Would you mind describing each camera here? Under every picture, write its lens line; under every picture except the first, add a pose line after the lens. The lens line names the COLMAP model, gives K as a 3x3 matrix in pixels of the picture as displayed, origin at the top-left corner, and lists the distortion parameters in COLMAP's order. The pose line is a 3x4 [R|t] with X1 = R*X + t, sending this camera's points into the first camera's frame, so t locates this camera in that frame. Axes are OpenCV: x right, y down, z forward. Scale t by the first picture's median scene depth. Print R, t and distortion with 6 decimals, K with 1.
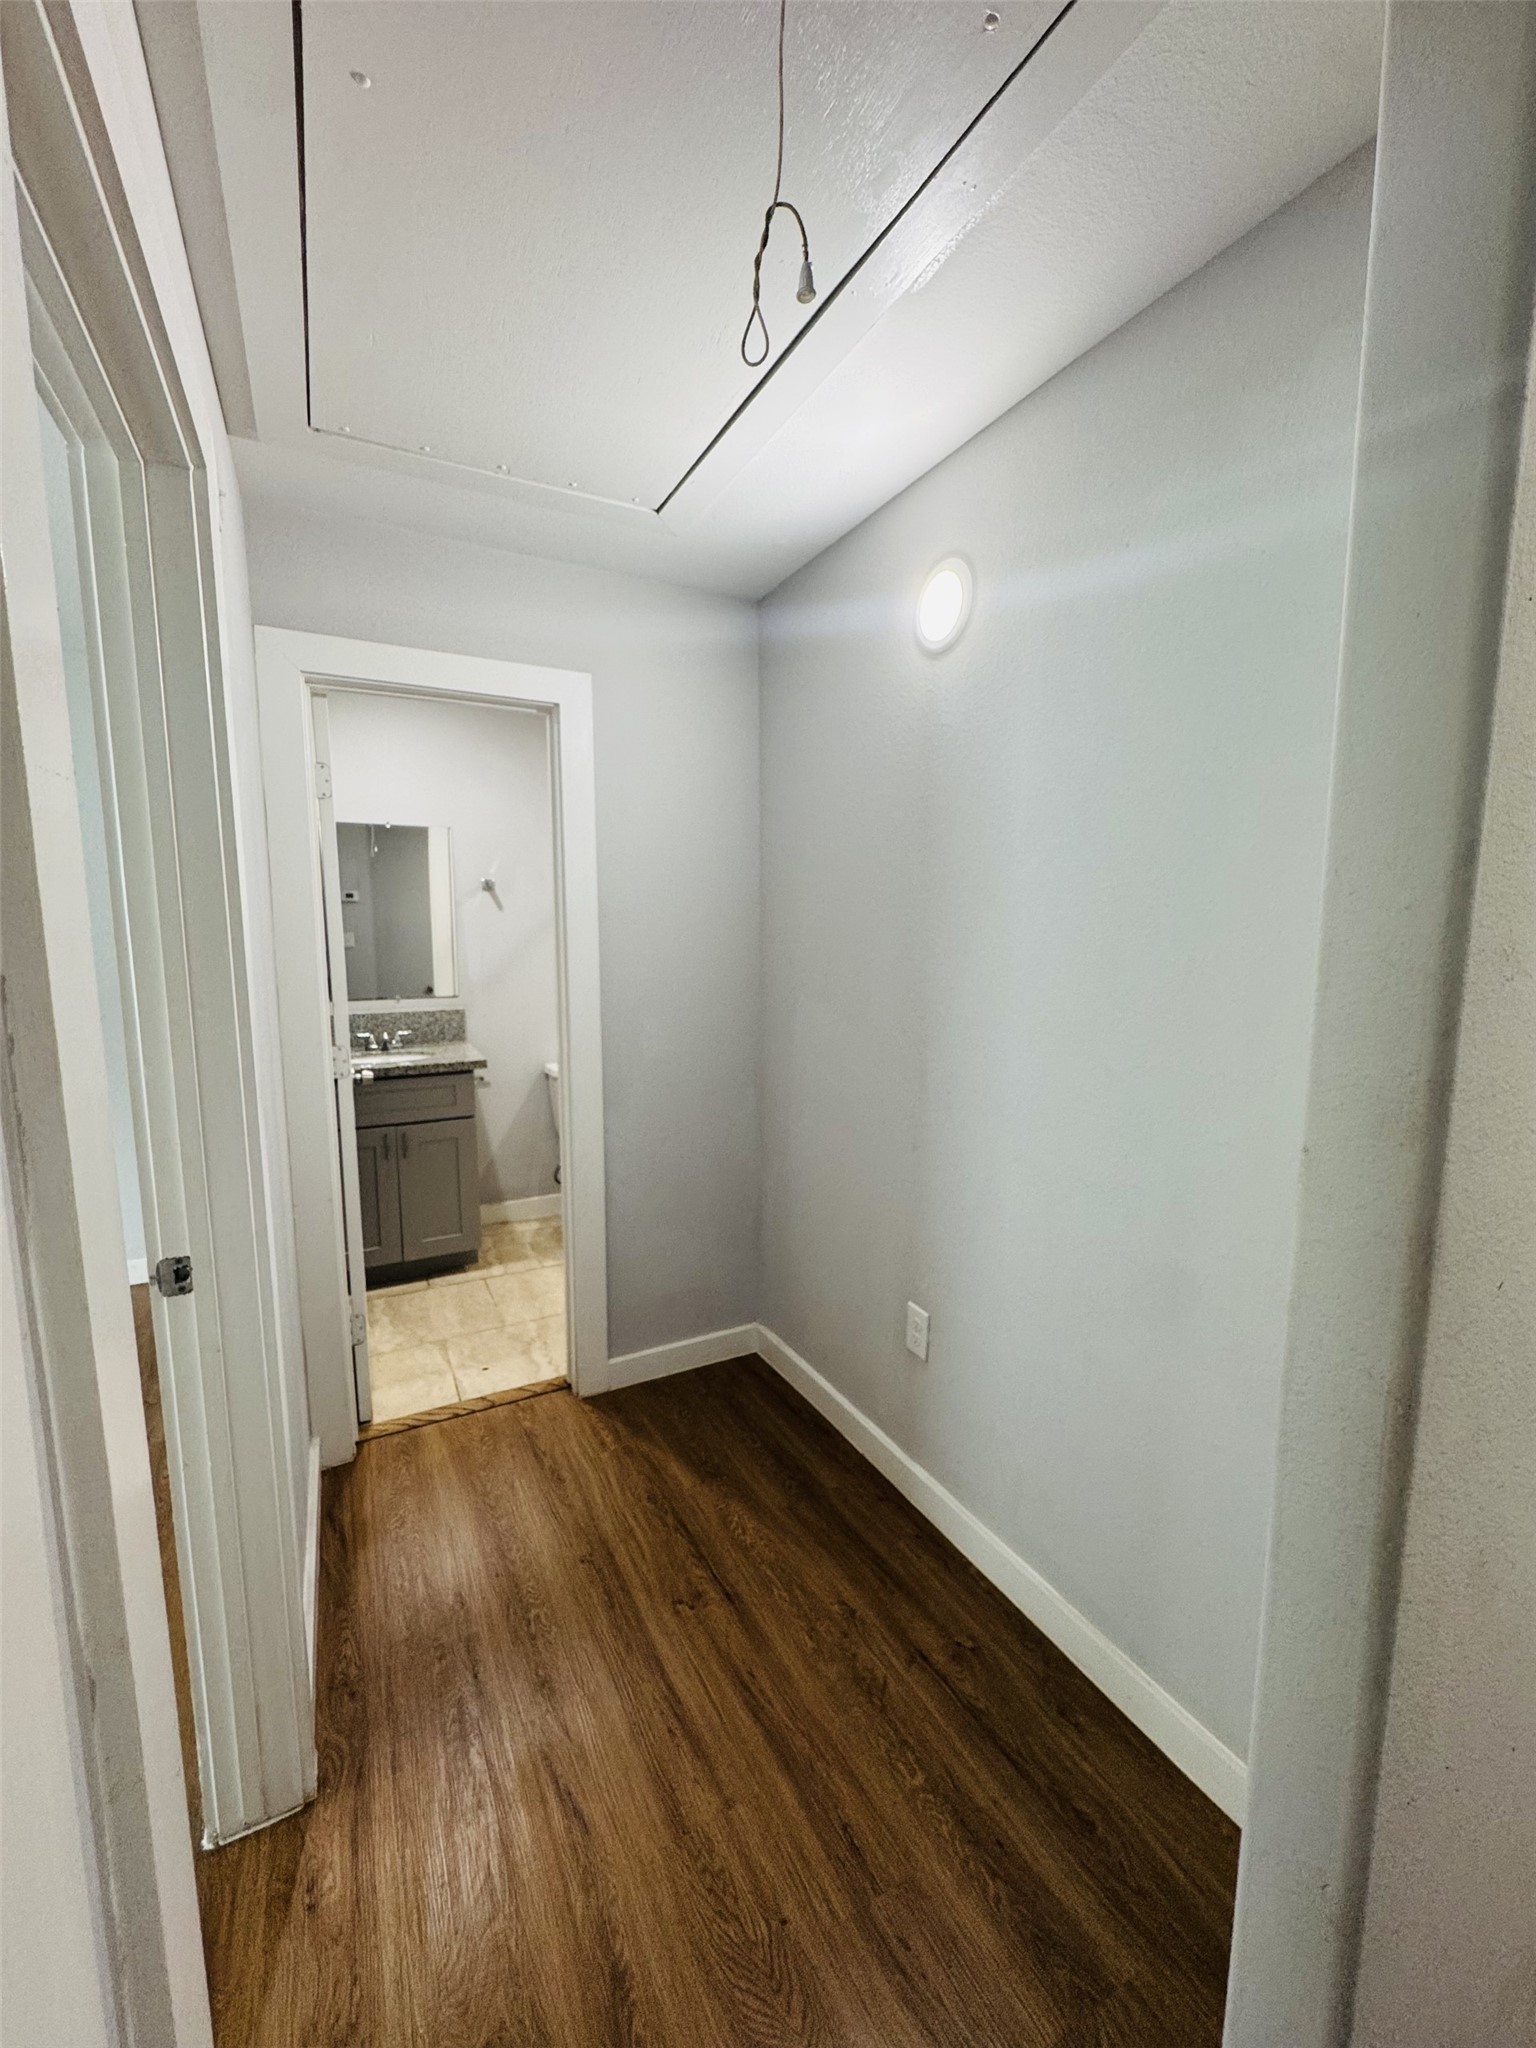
lens RADIAL K [[810.3, 0, 768.0], [0, 810.3, 1024.0], [0, 0, 1]] dist [-0.001811, -0.000095]
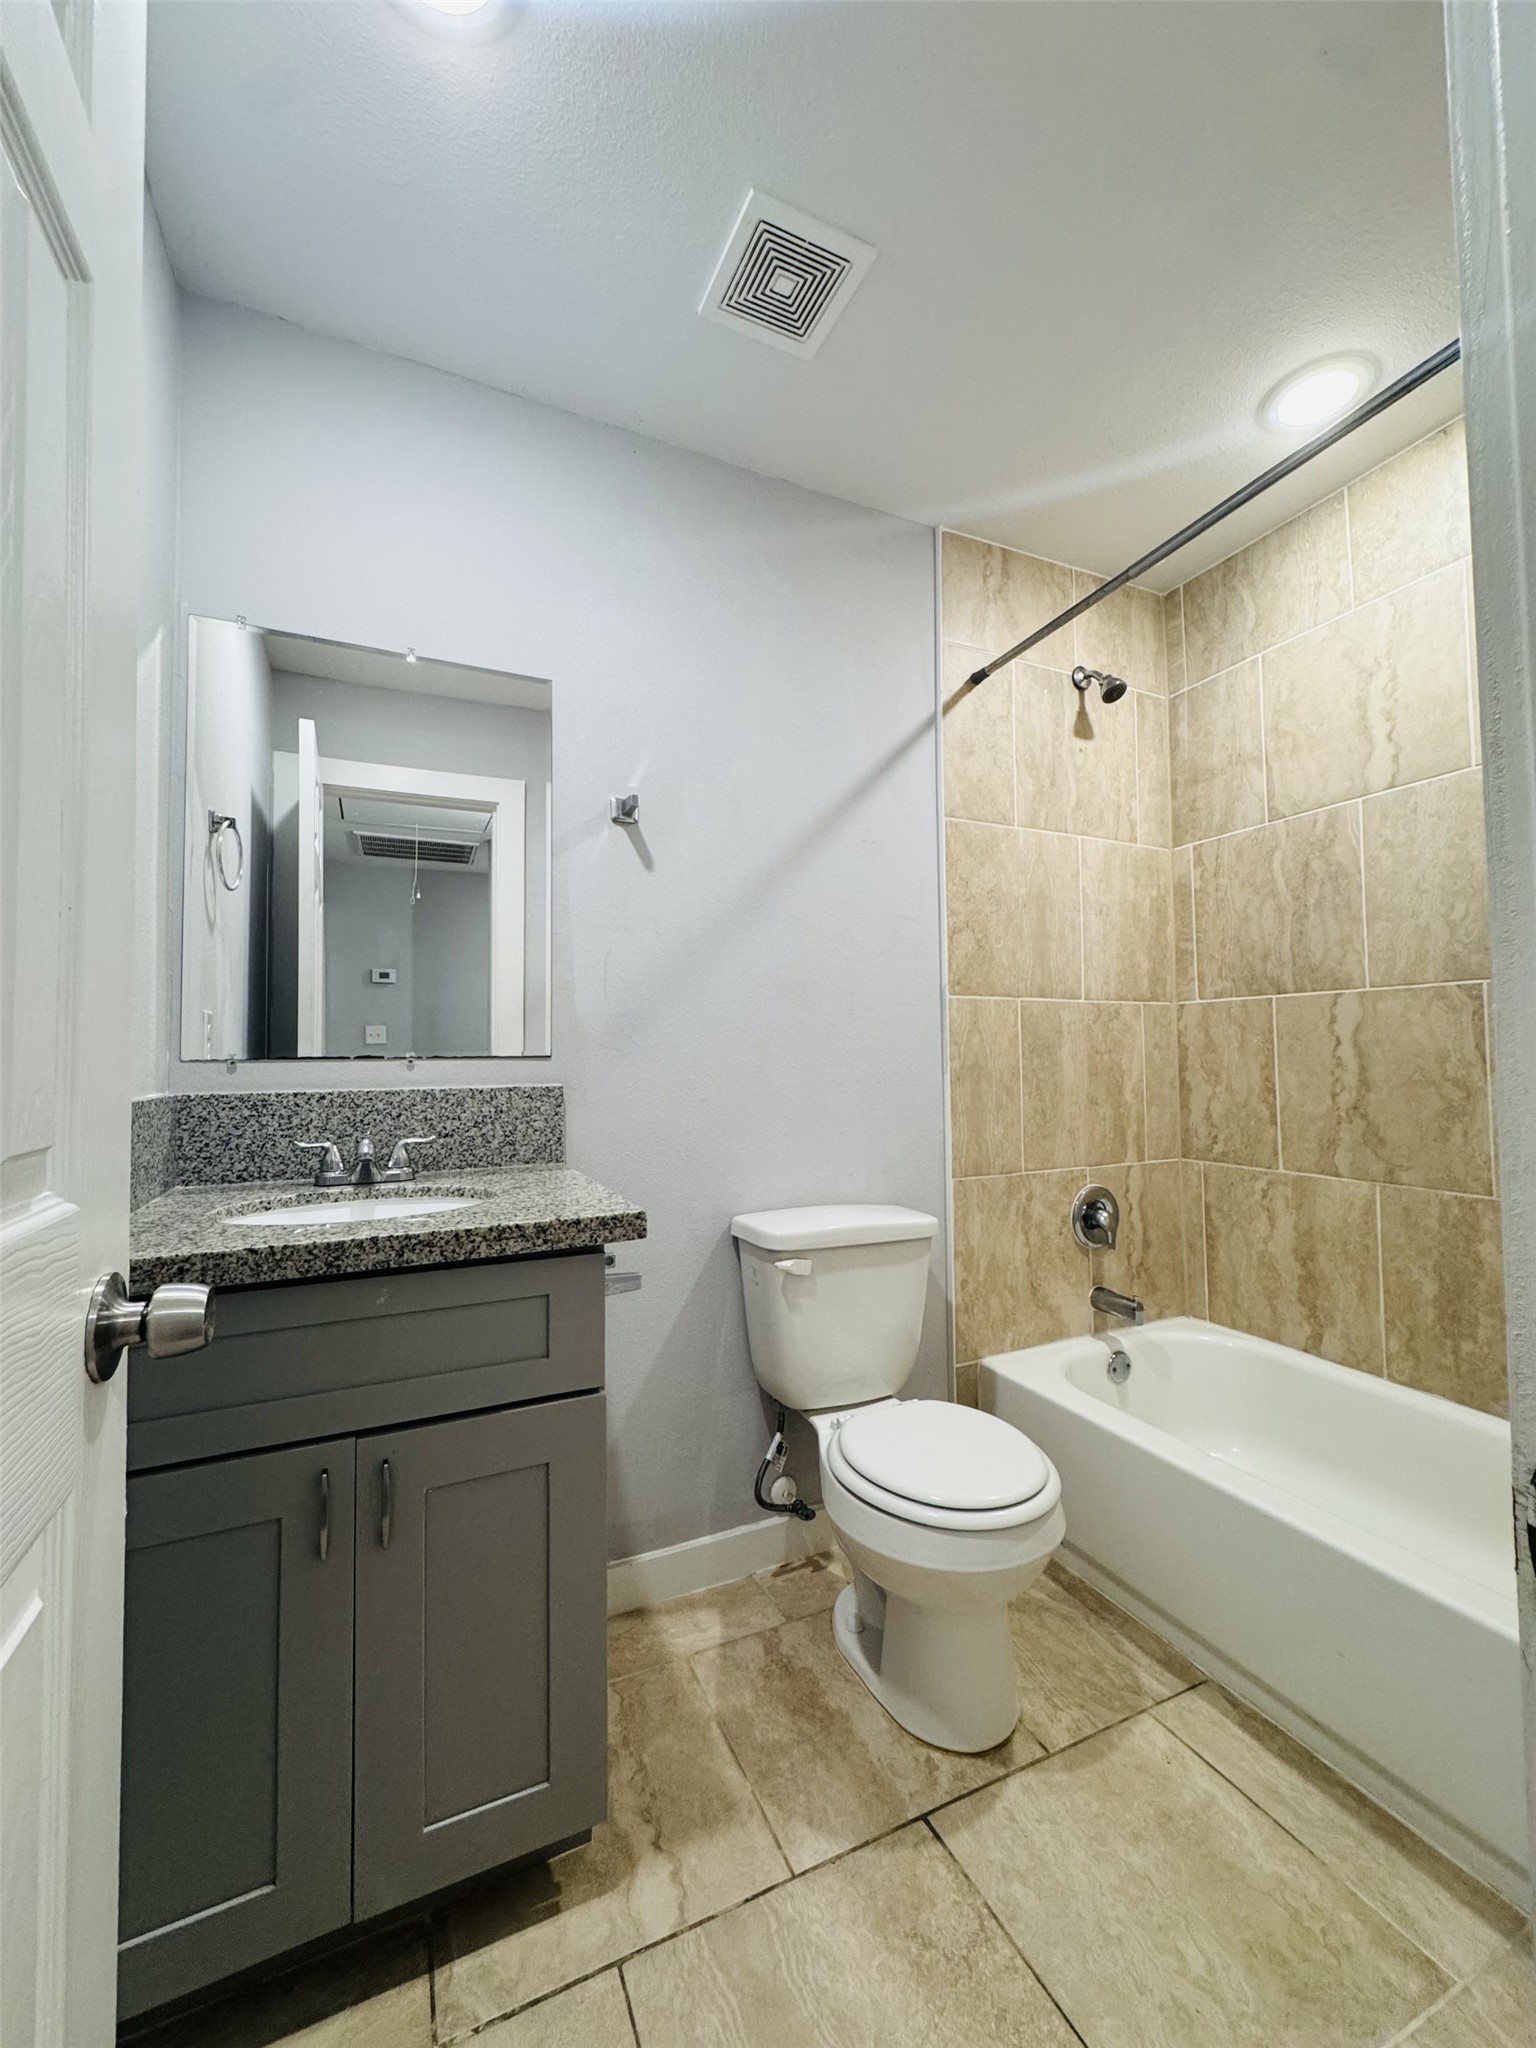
lens RADIAL K [[810.3, 0, 768.0], [0, 810.3, 1024.0], [0, 0, 1]] dist [-0.001811, -0.000095]
pose [[0.998243, -0.016497, -0.056909, -0.259718], [0.006942, 0.986406, -0.164178, 0.021396], [0.058844, 0.163494, 0.984788, 0.621860]]
